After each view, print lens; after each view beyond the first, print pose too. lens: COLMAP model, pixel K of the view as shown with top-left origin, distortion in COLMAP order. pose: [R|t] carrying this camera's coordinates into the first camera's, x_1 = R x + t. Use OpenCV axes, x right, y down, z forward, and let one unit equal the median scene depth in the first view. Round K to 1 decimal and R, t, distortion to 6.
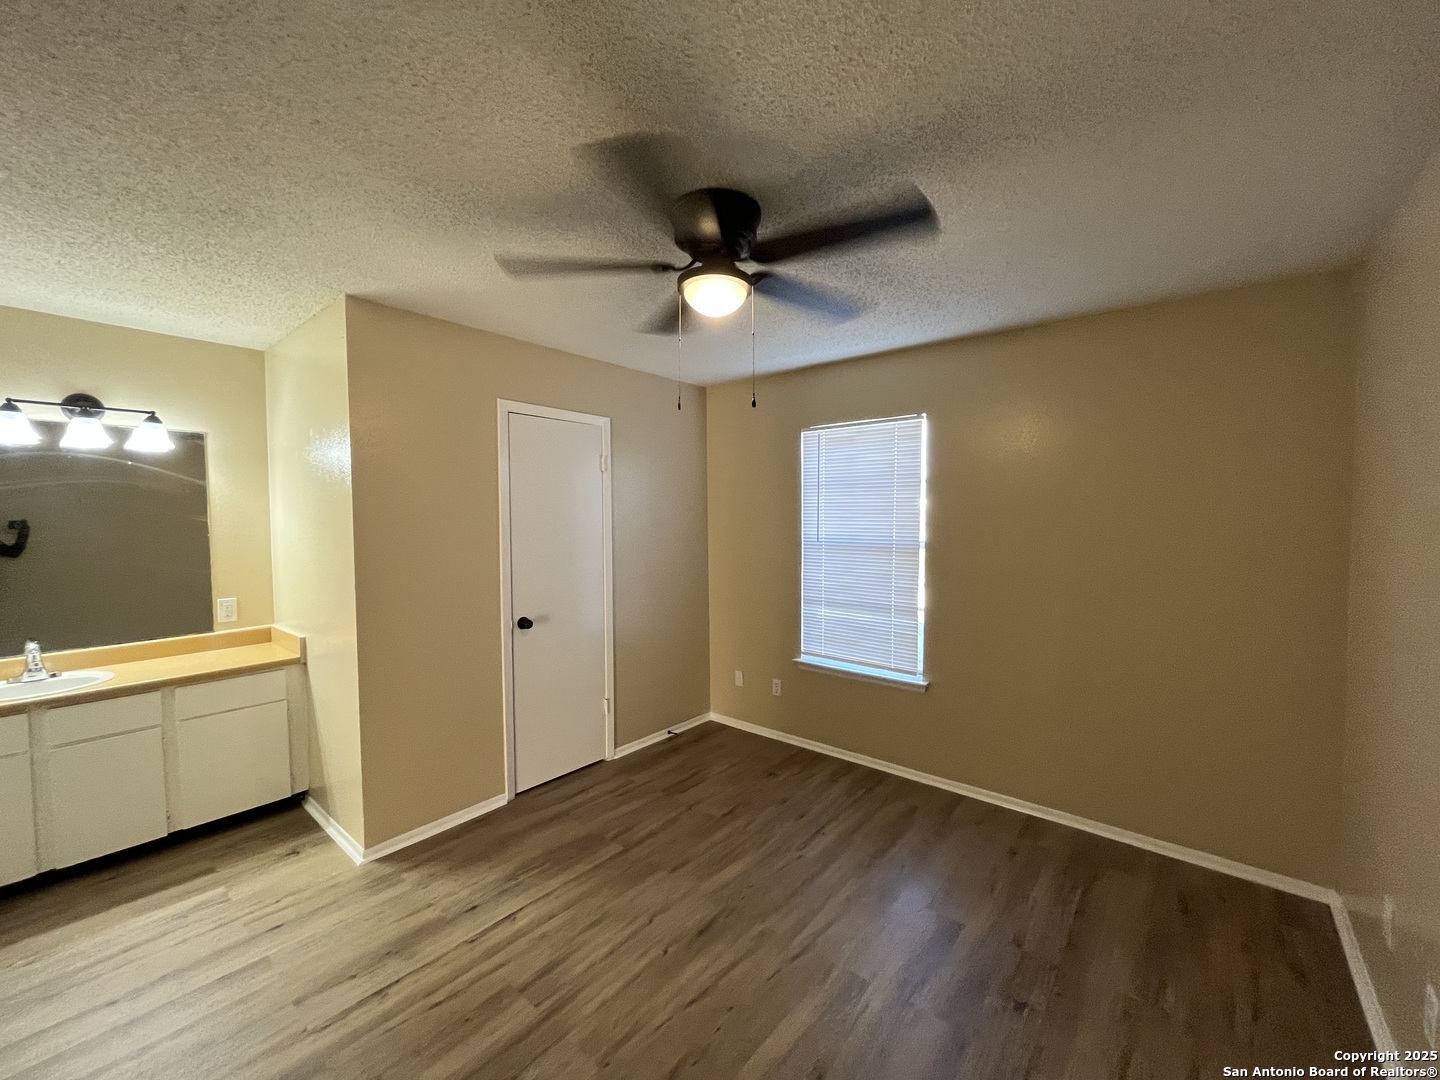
lens RADIAL K [[581.2, 0, 719.1], [0, 581.2, 541.7], [0, 0, 1]] dist [-0.000307, -0.000572]
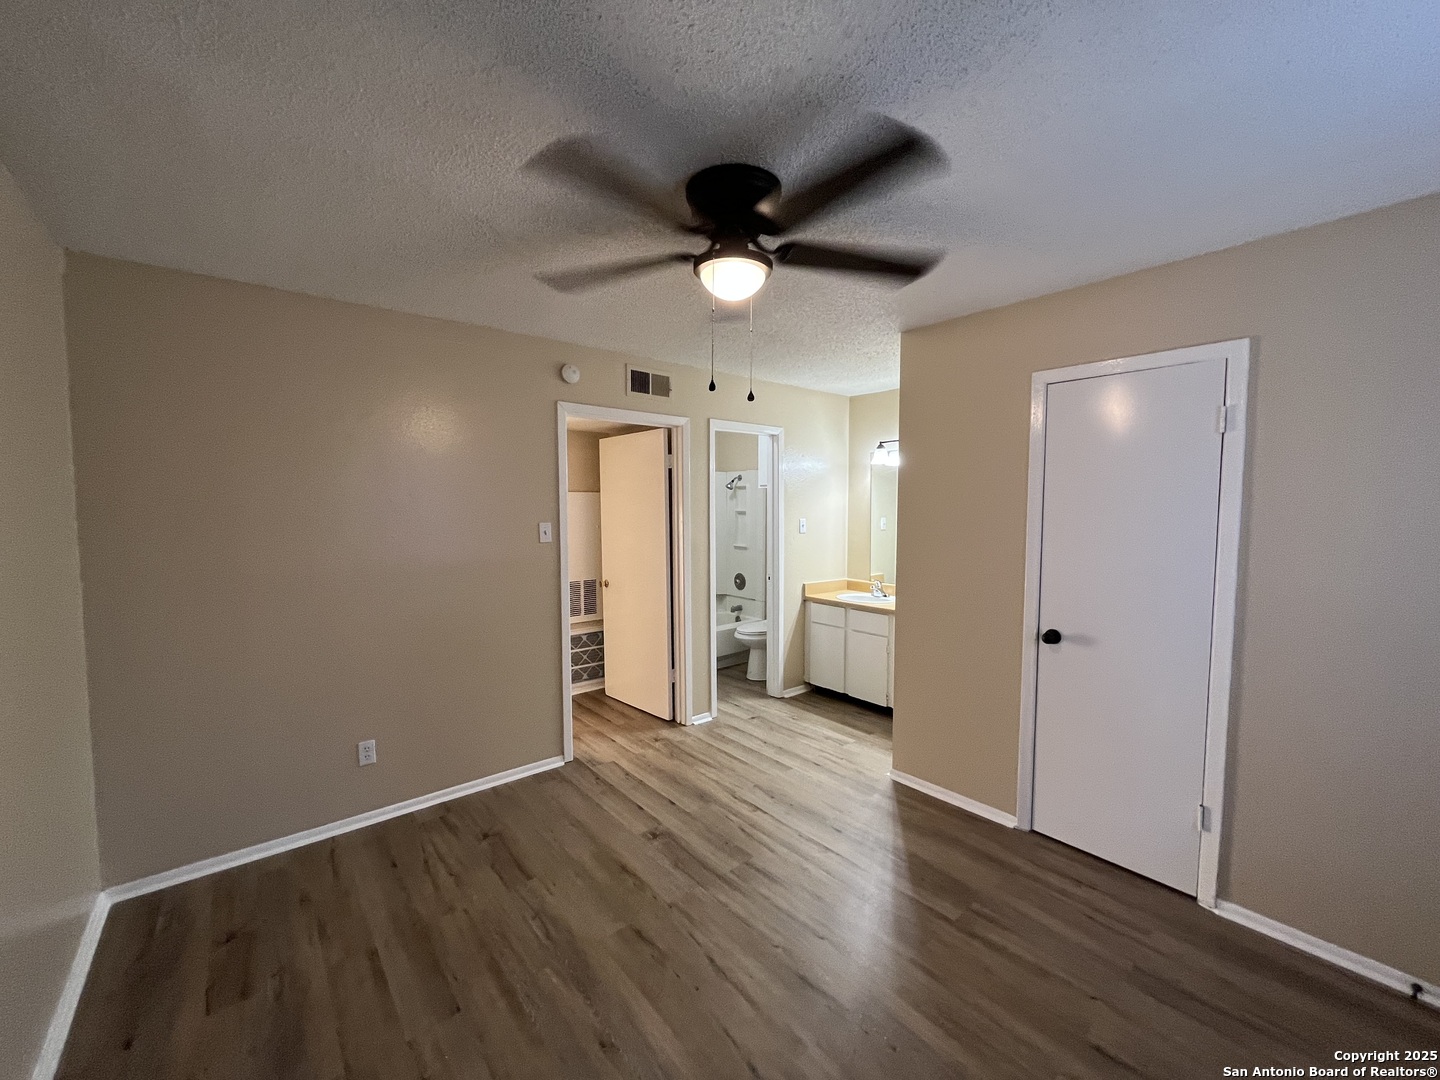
lens RADIAL K [[581.2, 0, 717.8], [0, 581.2, 539.4], [0, 0, 1]] dist [-0.000307, -0.000572]
pose [[-0.186781, 0.060027, -0.980566, 0.576116], [-0.044601, 0.996584, 0.069503, -0.035060], [0.981389, 0.056717, -0.183465, 0.700781]]
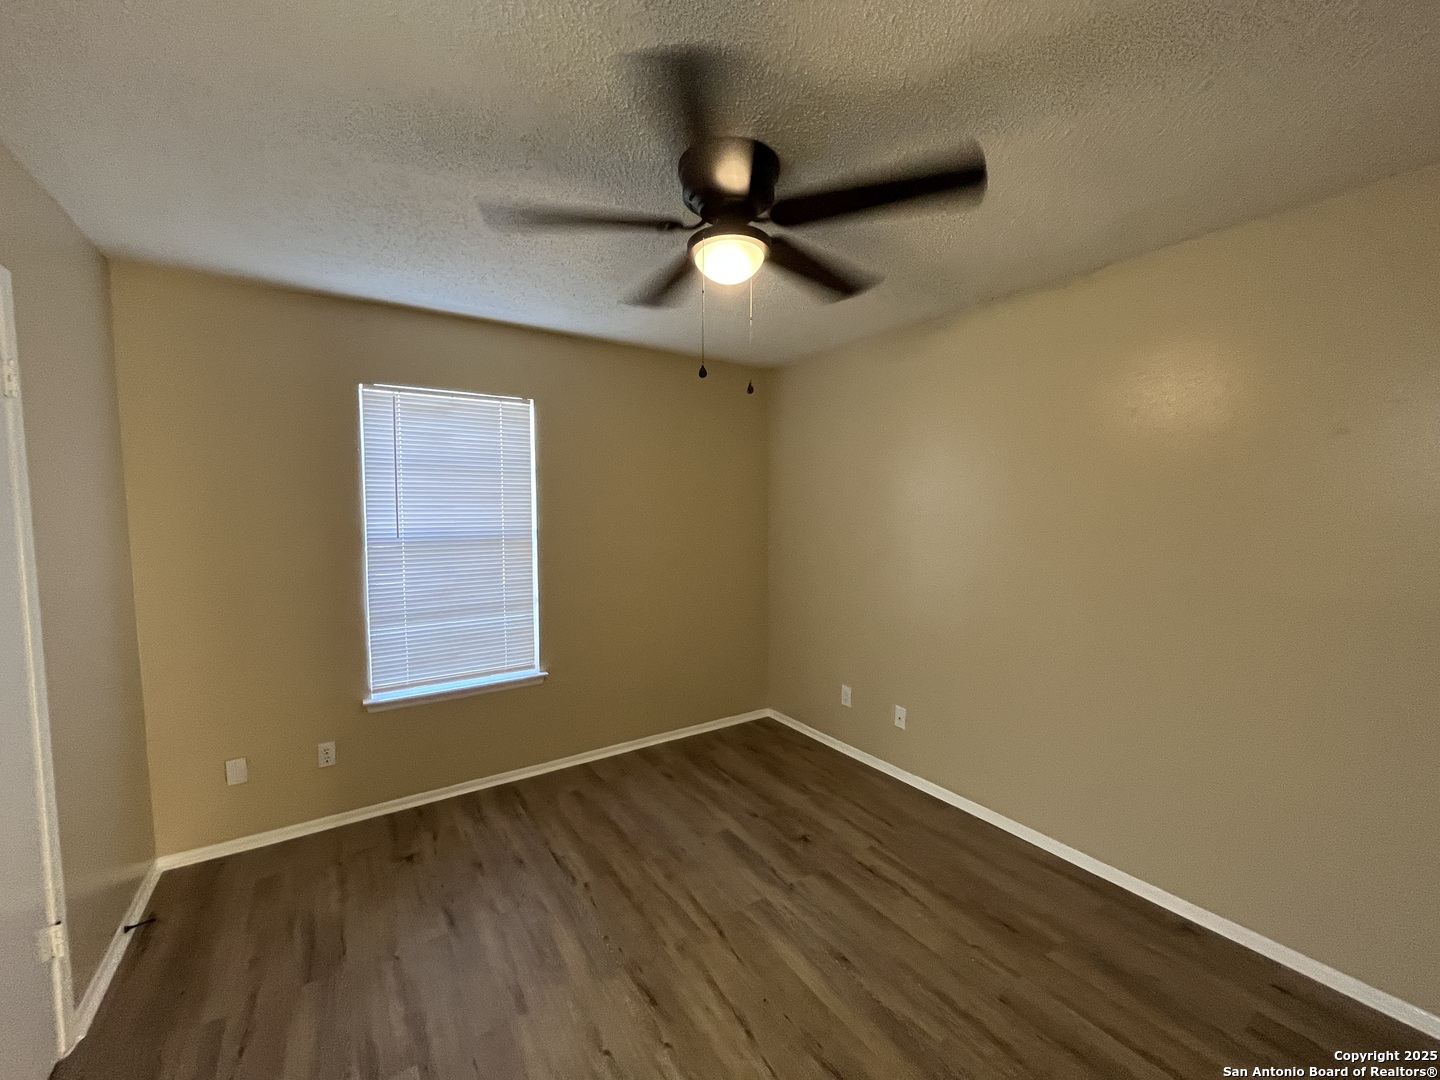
lens RADIAL K [[581.2, 0, 717.9], [0, 581.2, 540.9], [0, 0, 1]] dist [-0.000307, -0.000572]
pose [[0.283233, -0.060239, 0.957158, -0.537130], [0.046024, 0.997729, 0.049173, -0.018557], [-0.957946, 0.030125, 0.285362, 0.458066]]
